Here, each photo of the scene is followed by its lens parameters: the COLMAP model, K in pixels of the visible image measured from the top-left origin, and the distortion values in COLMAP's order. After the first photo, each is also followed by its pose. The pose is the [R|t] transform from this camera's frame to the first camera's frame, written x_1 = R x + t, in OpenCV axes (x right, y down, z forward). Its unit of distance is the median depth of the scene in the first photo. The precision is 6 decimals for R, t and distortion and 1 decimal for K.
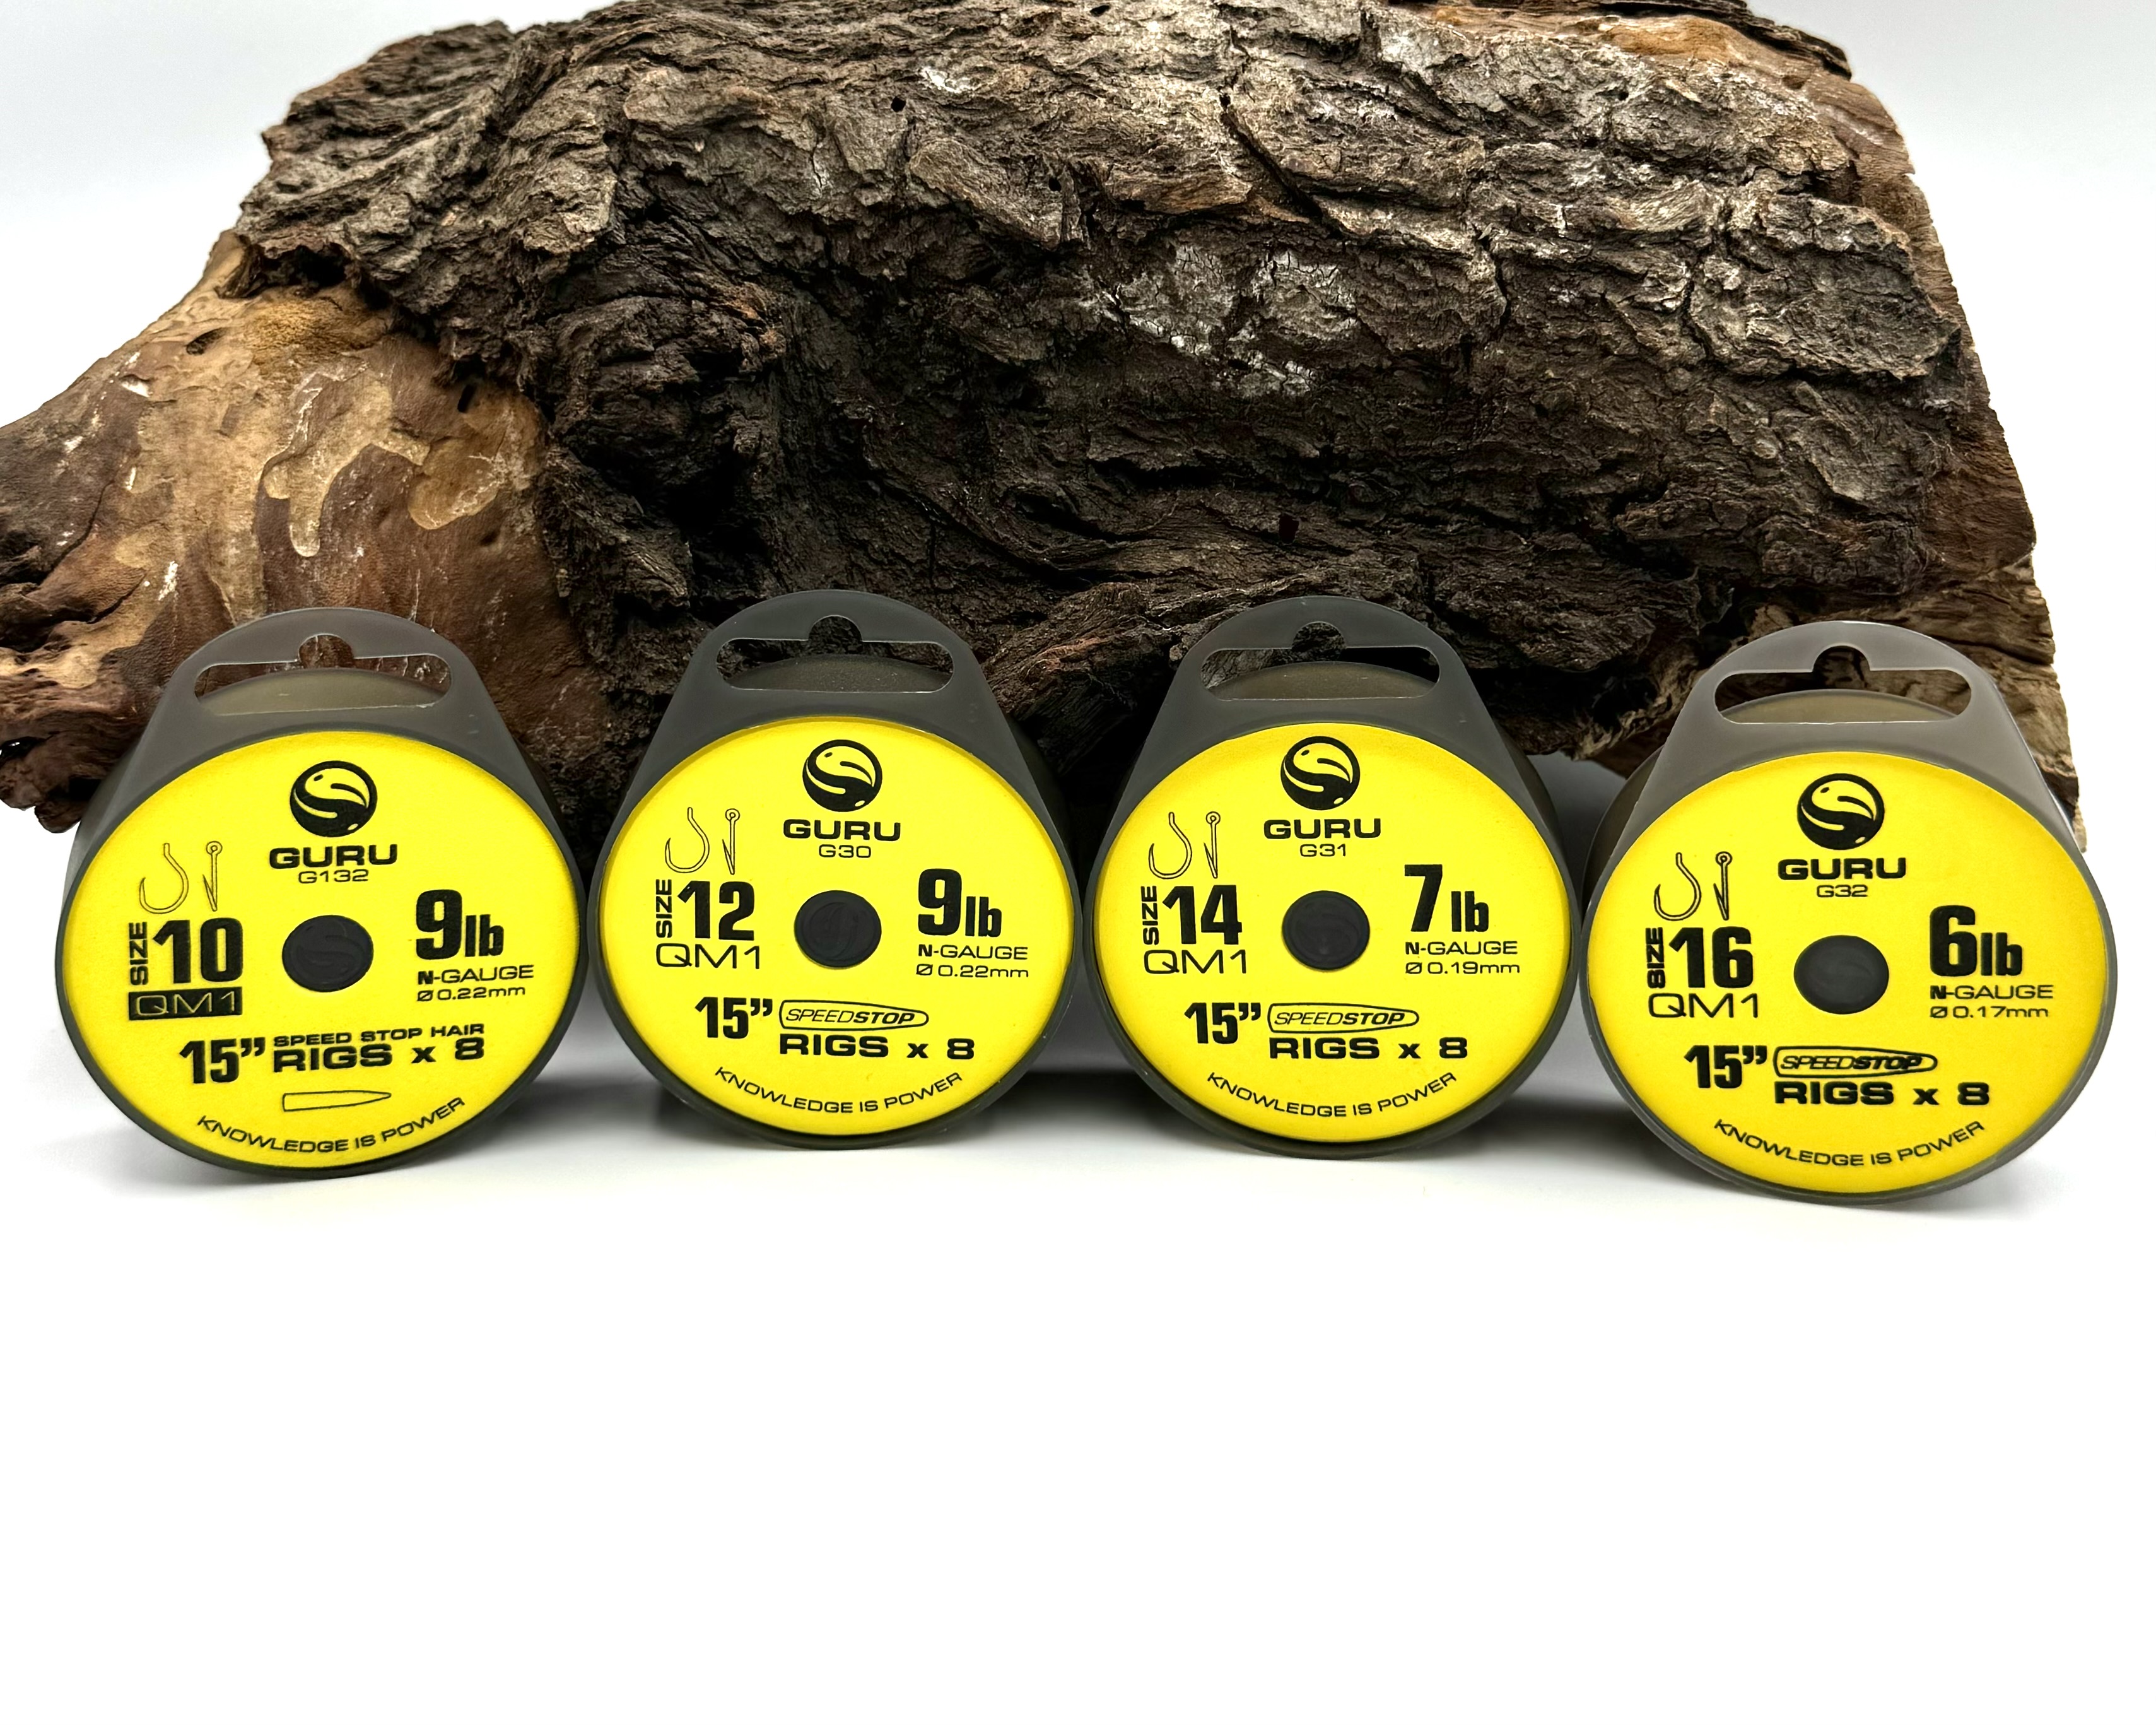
lens RADIAL K [[2708.9, 0, 1072.8], [0, 2708.9, 632.6], [0, 0, 1]] dist [0.172278, -0.453083]
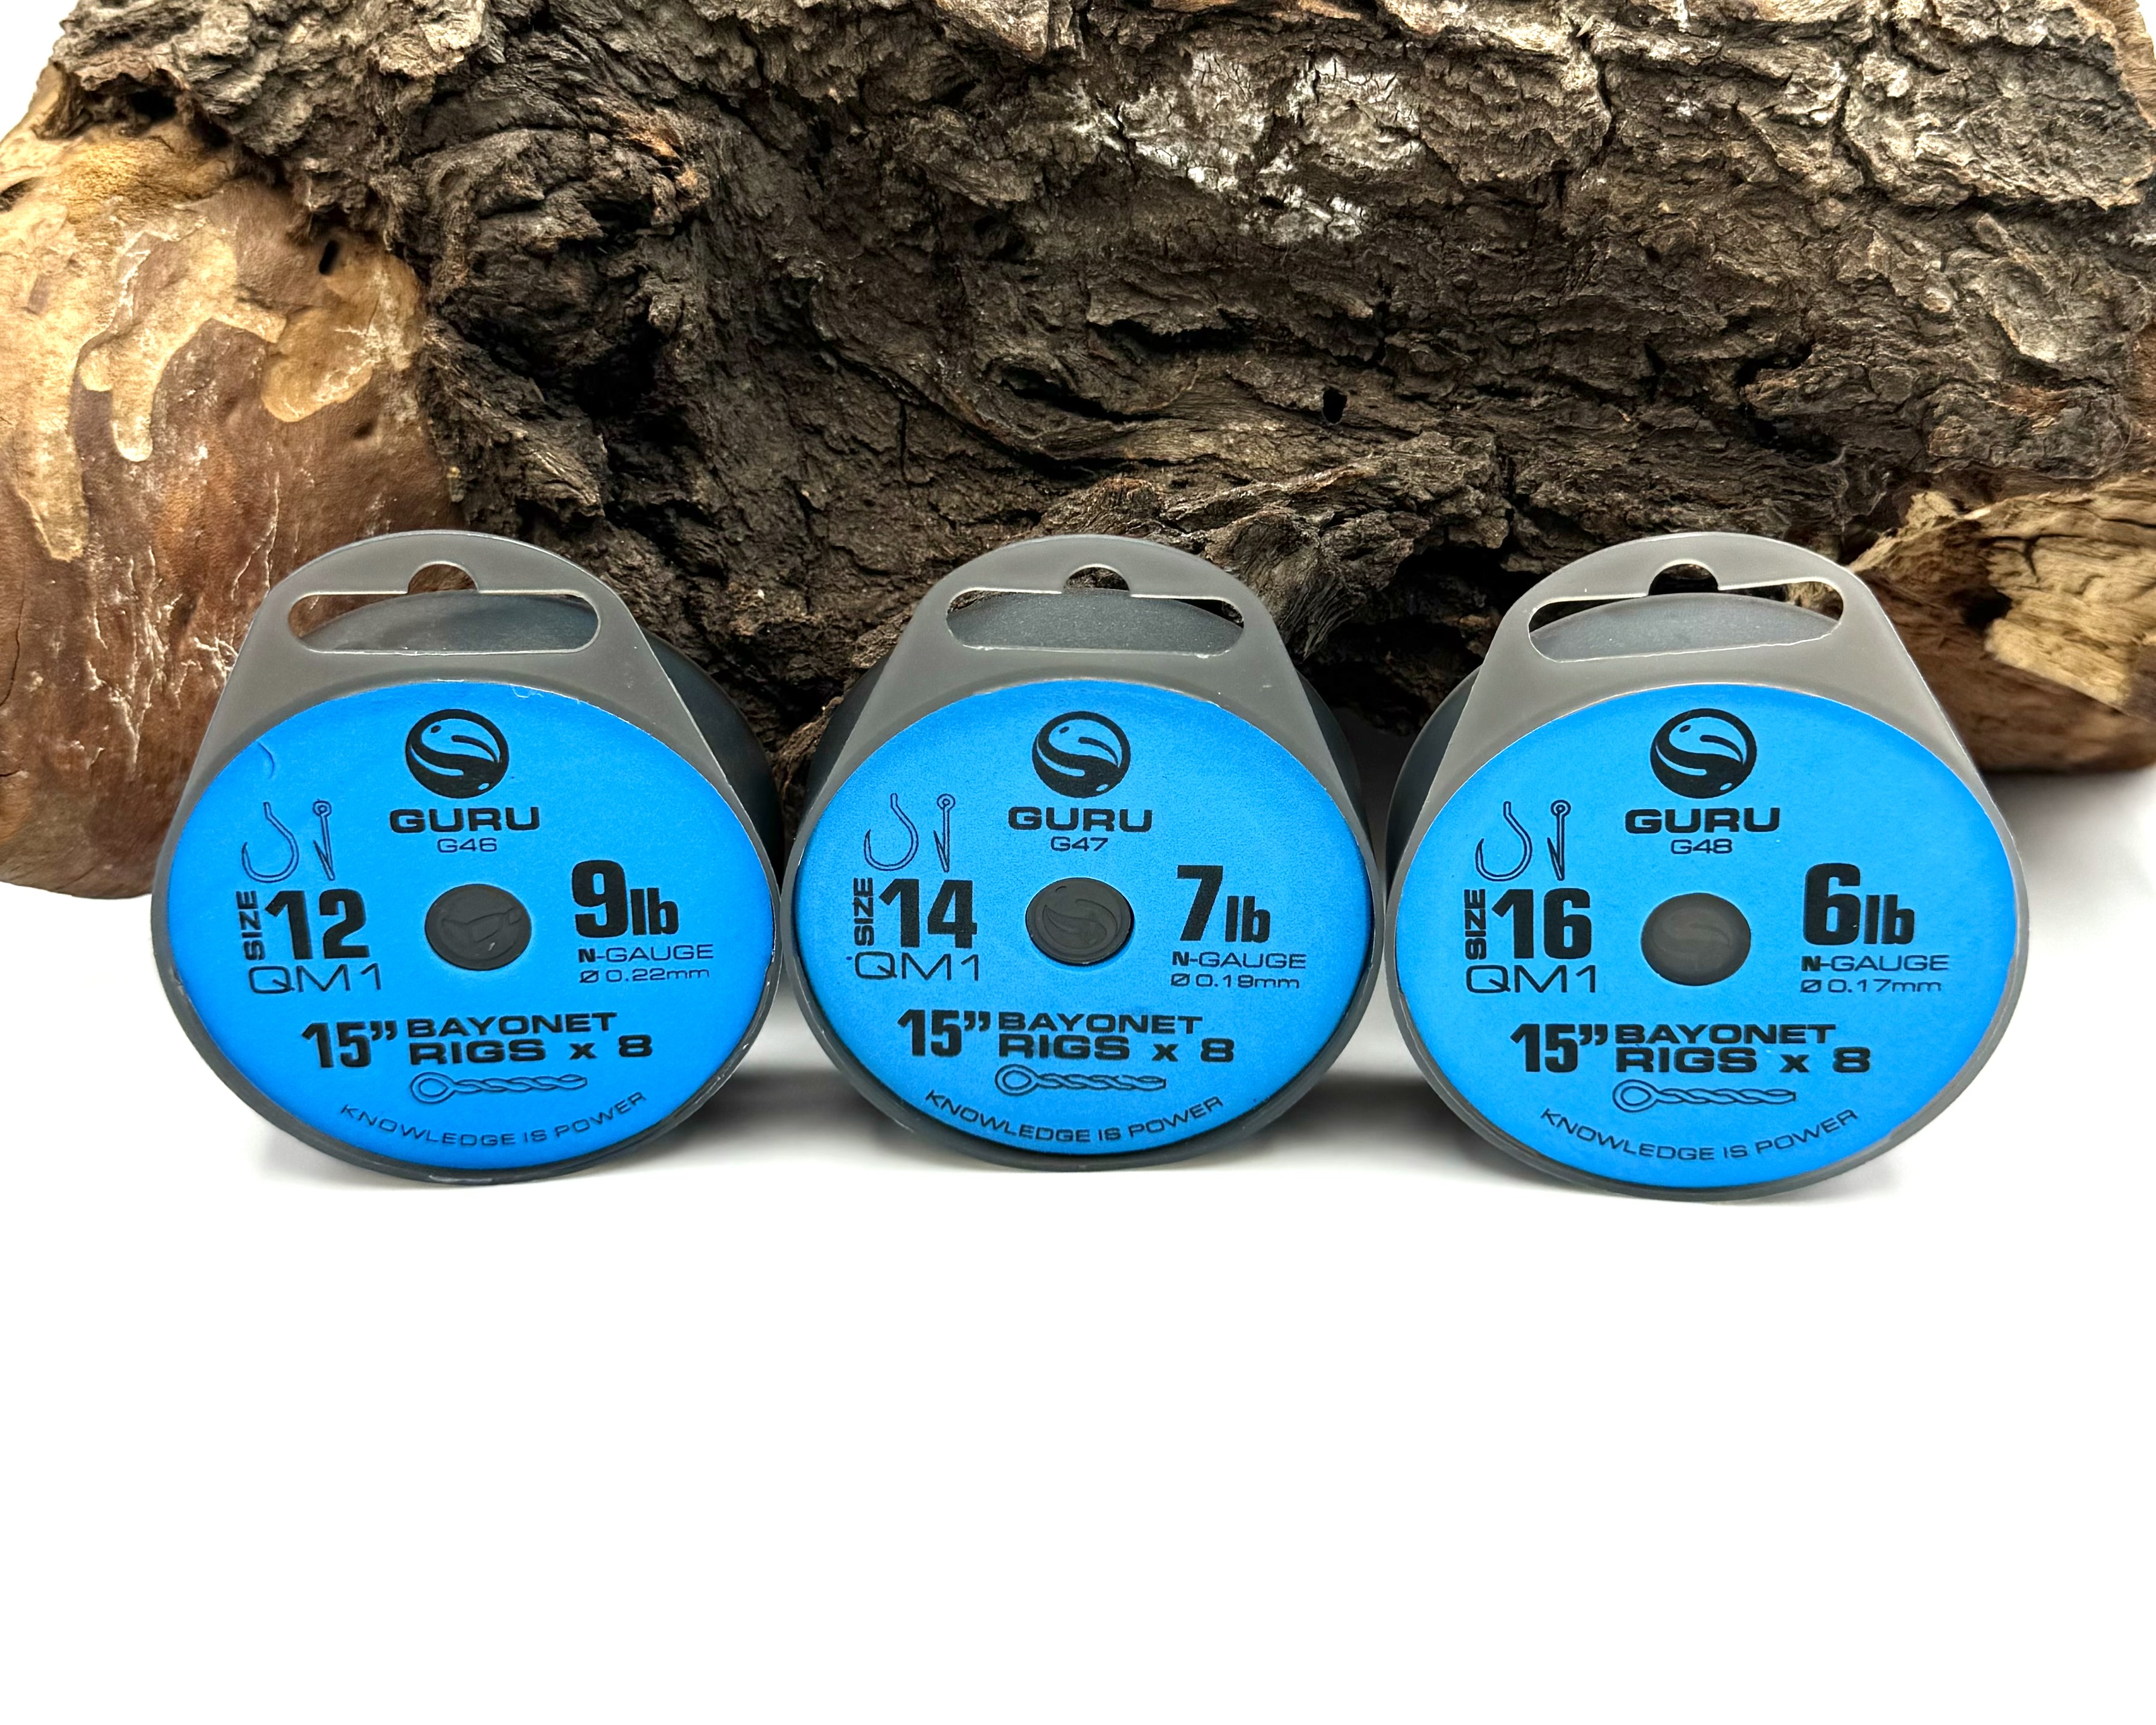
lens RADIAL K [[2564.0, 0, 1072.3], [0, 2564.0, 704.9], [0, 0, 1]] dist [0.207119, -0.681370]
pose [[0.999733, -0.015812, -0.016879, 0.012419], [0.017679, 0.992983, 0.116929, -0.041528], [0.014912, -0.117197, 0.992997, 0.221990]]
